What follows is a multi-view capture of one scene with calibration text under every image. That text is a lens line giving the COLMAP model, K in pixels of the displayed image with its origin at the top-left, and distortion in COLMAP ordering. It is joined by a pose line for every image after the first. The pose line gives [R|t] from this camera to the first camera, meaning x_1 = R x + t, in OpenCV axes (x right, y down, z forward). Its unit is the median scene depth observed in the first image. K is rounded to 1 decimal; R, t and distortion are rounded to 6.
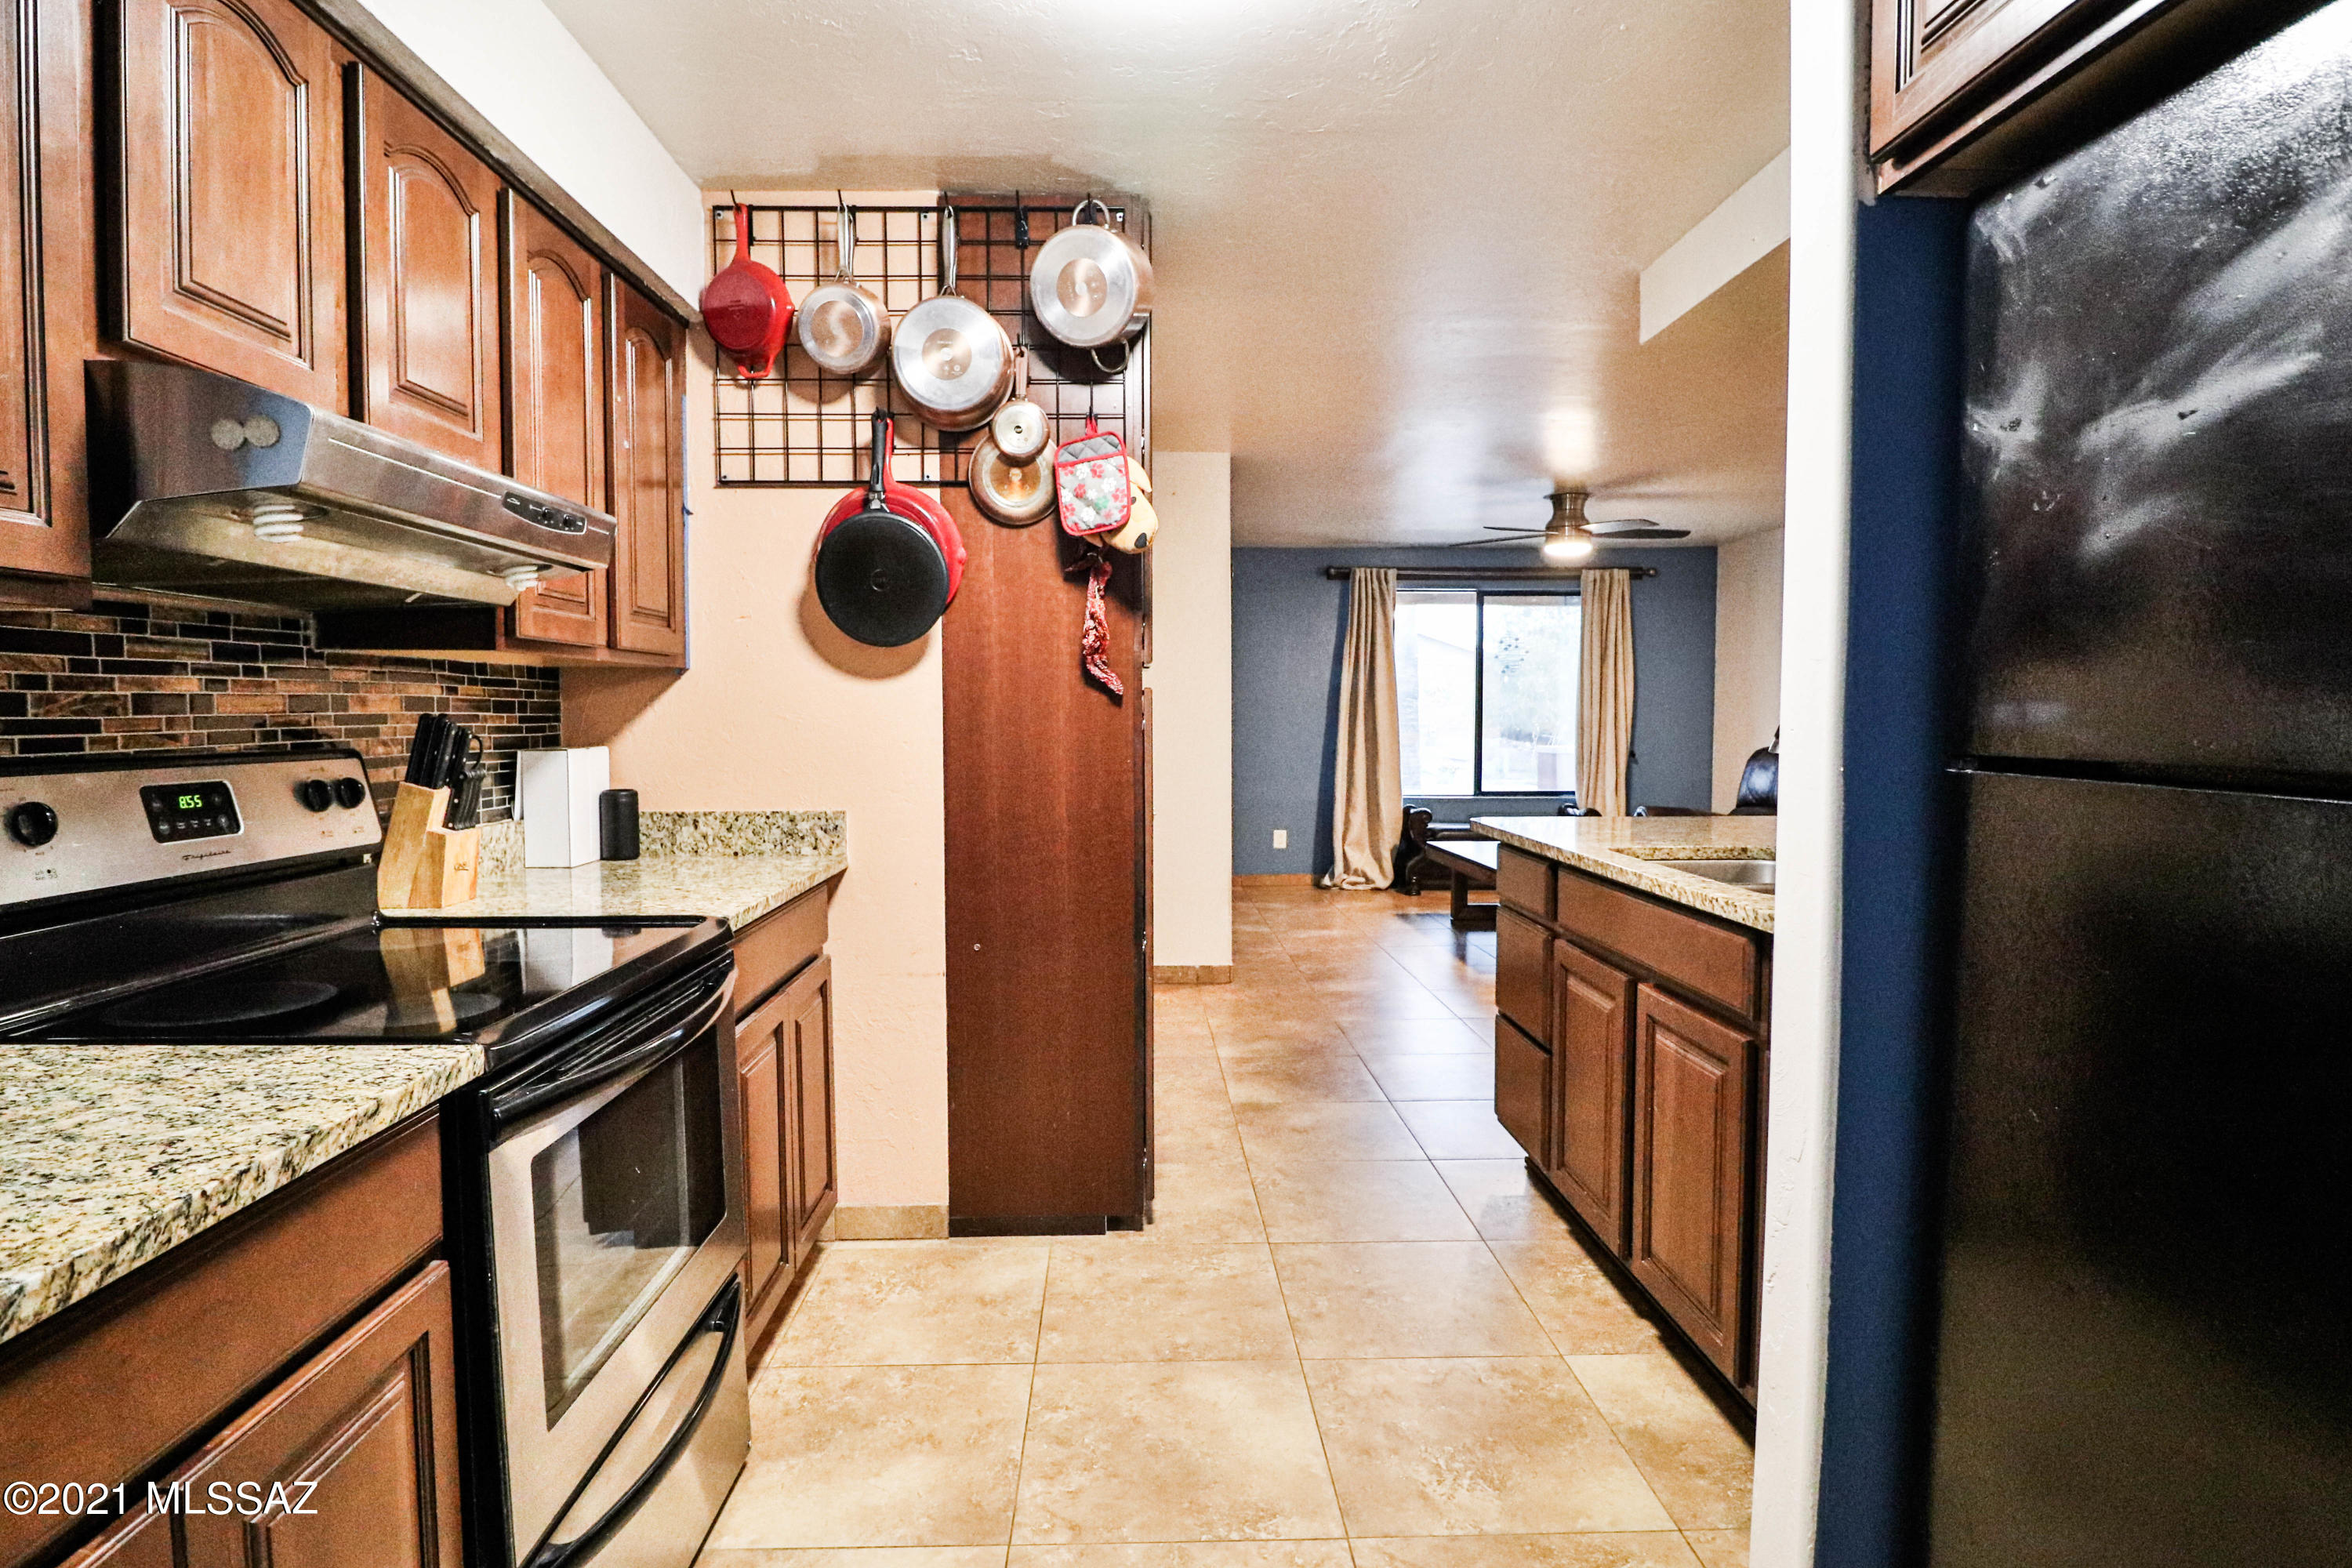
lens RADIAL K [[1213.1, 0, 1159.6], [0, 1213.1, 774.4], [0, 0, 1]] dist [0.001575, -0.014850]
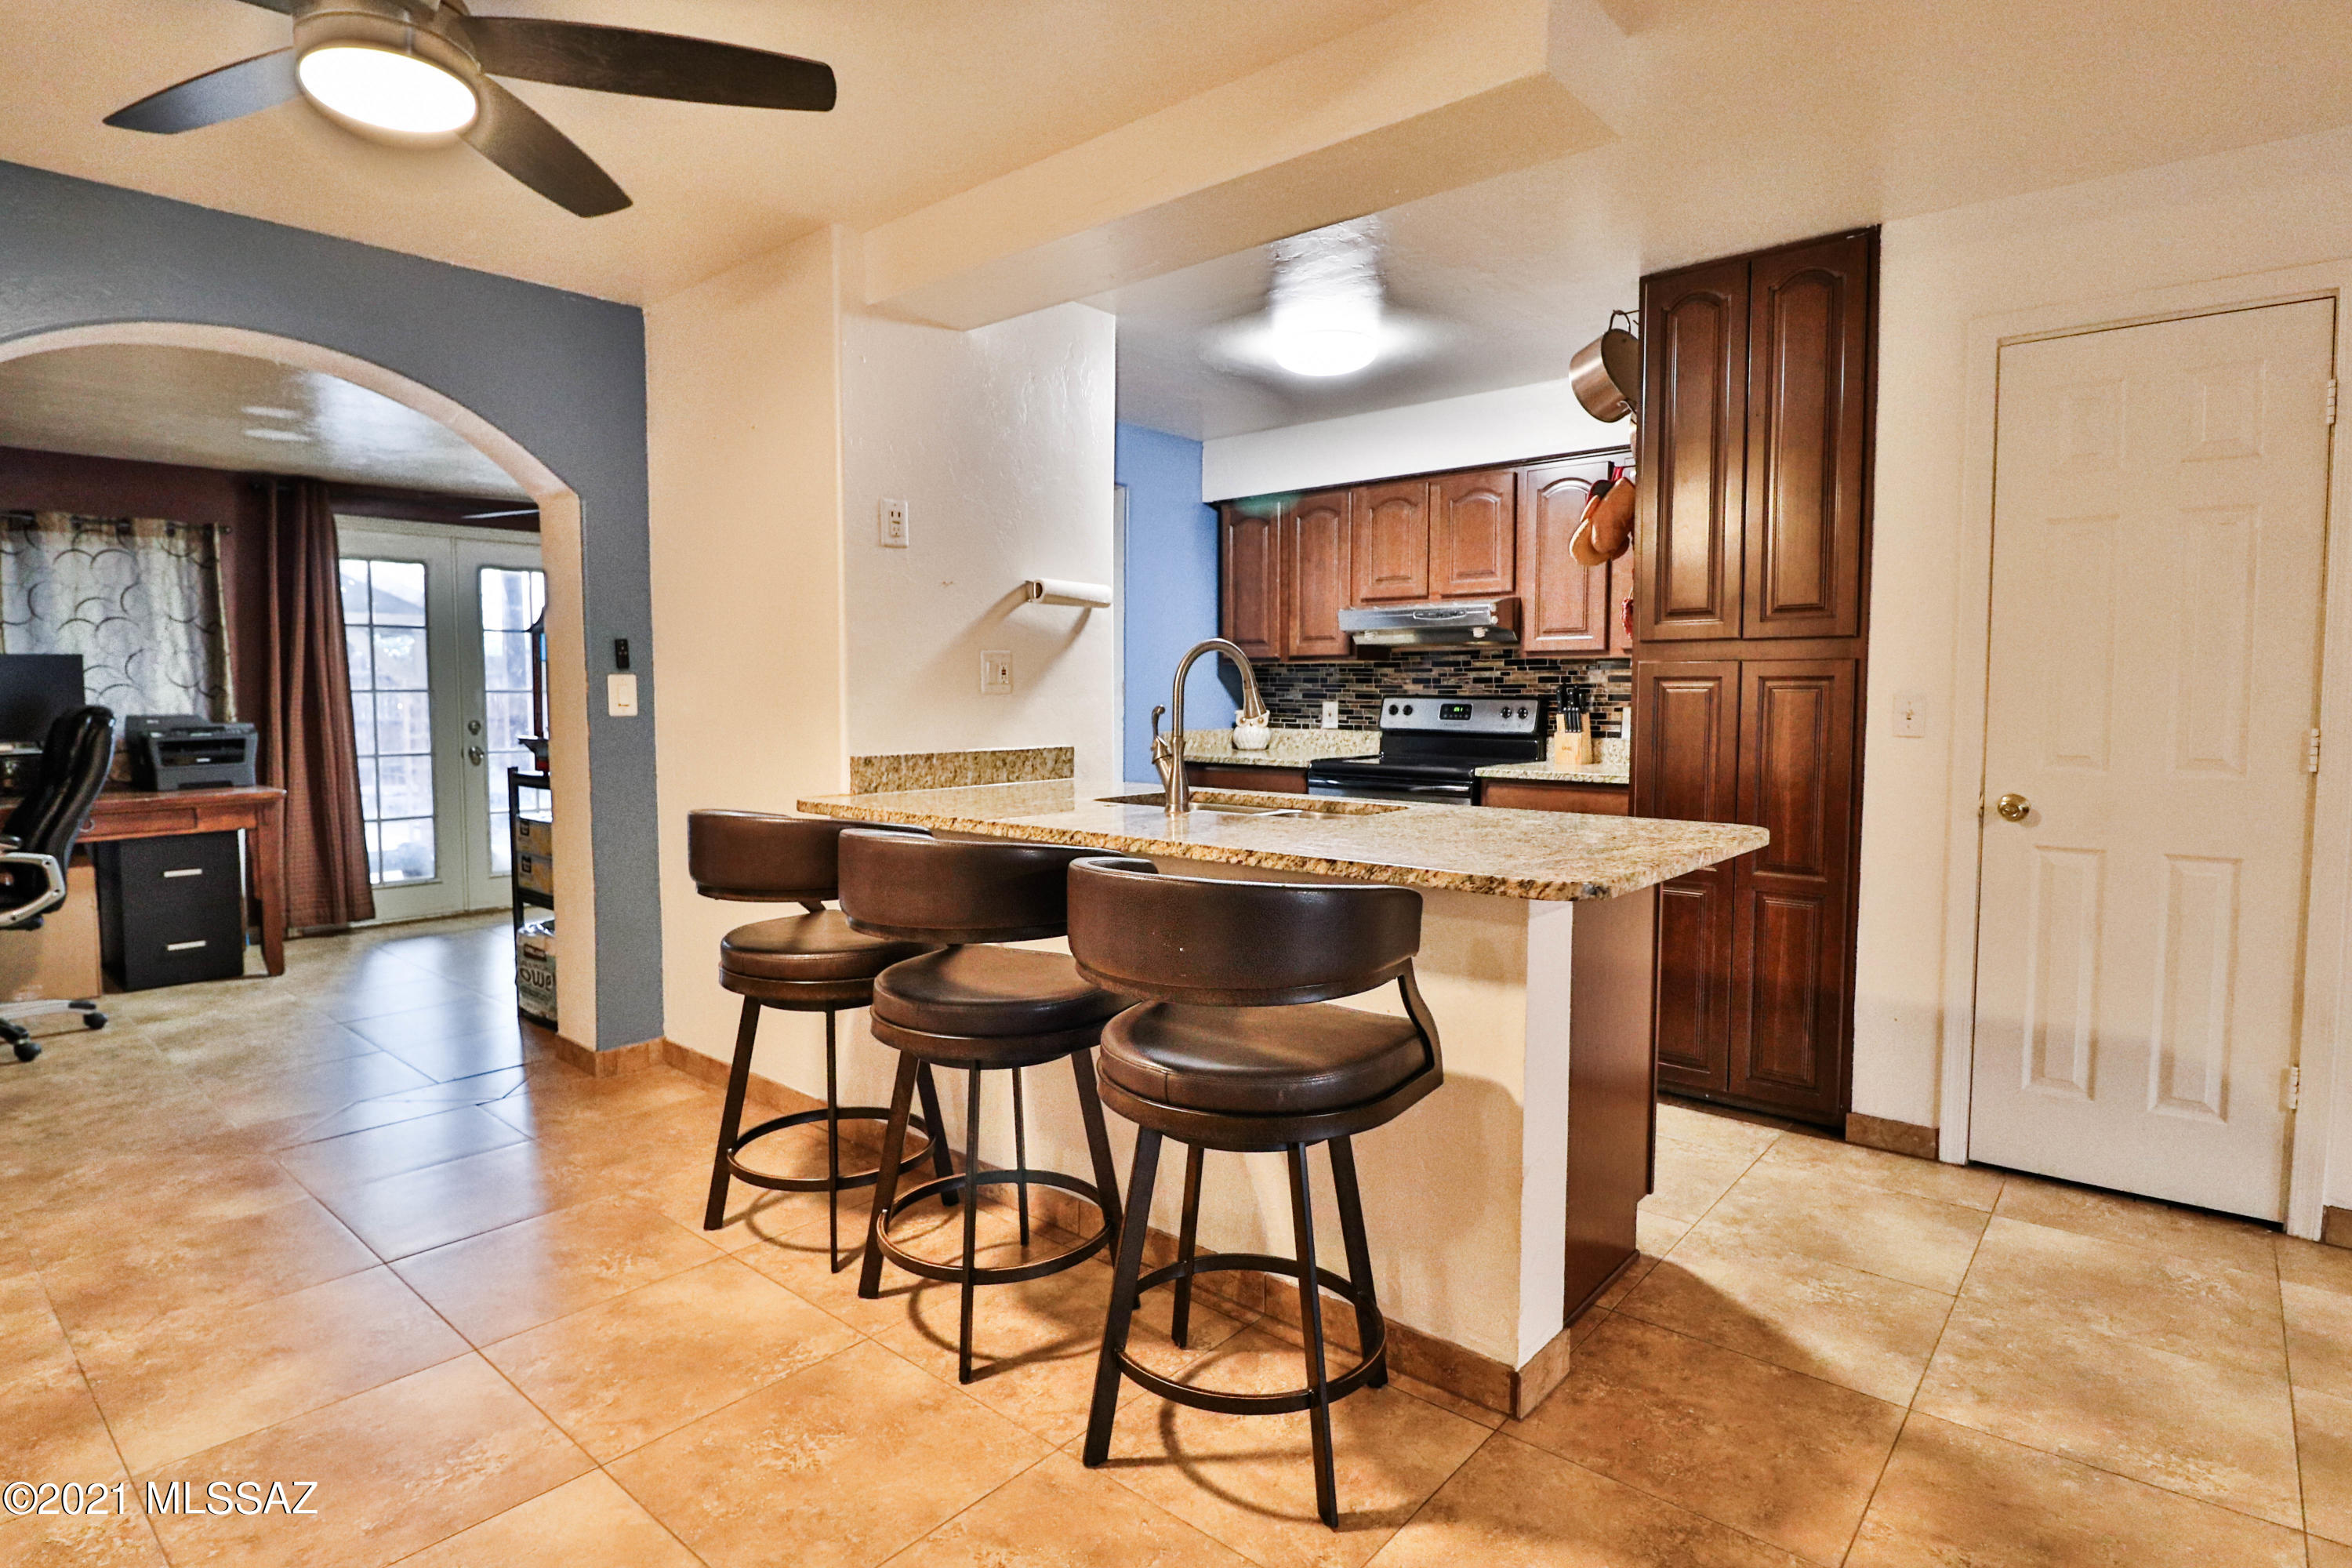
lens RADIAL K [[1213.1, 0, 1157.5], [0, 1213.1, 774.4], [0, 0, 1]] dist [0.001575, -0.014850]
pose [[-0.676387, 0.051306, -0.734757, 1.298163], [-0.039426, 0.993619, 0.105676, -0.070043], [0.735490, 0.100447, -0.670048, 1.535630]]
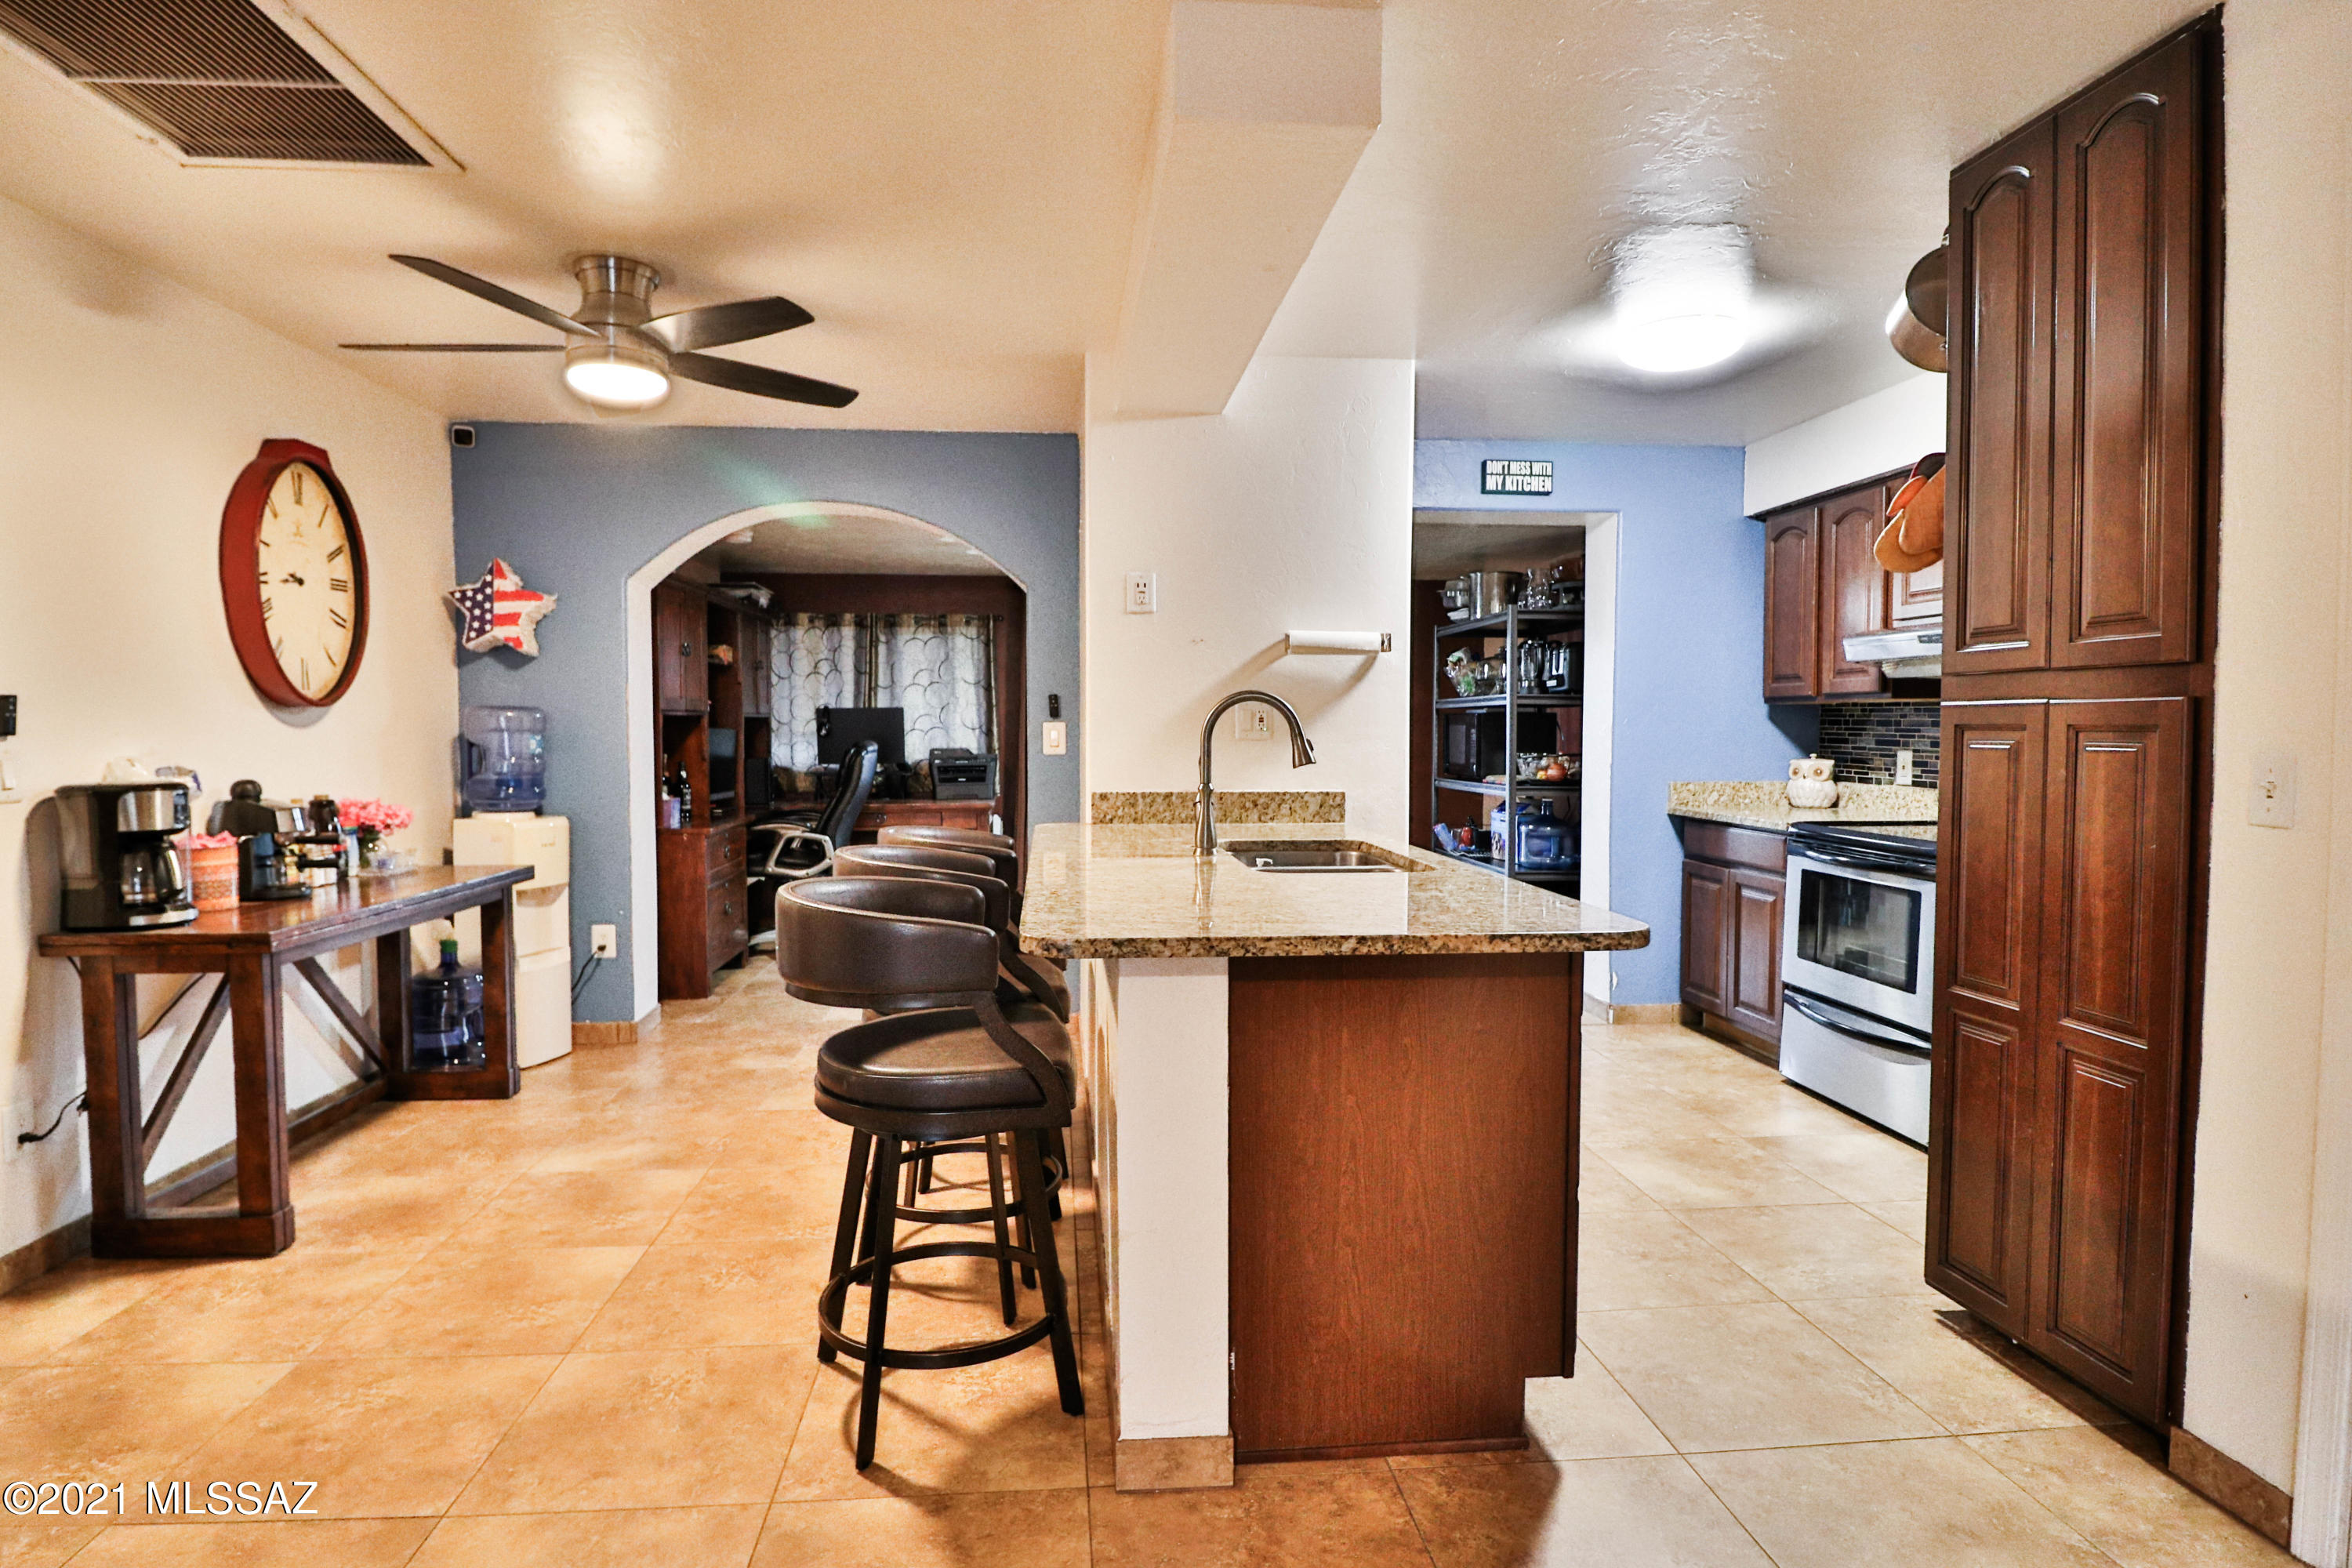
lens RADIAL K [[1213.1, 0, 1155.3], [0, 1213.1, 777.3], [0, 0, 1]] dist [0.001575, -0.014850]
pose [[-0.998207, 0.001544, -0.059835, 0.646907], [-0.004160, 0.995460, 0.095088, -0.101832], [0.059710, 0.095166, -0.993669, 1.921034]]
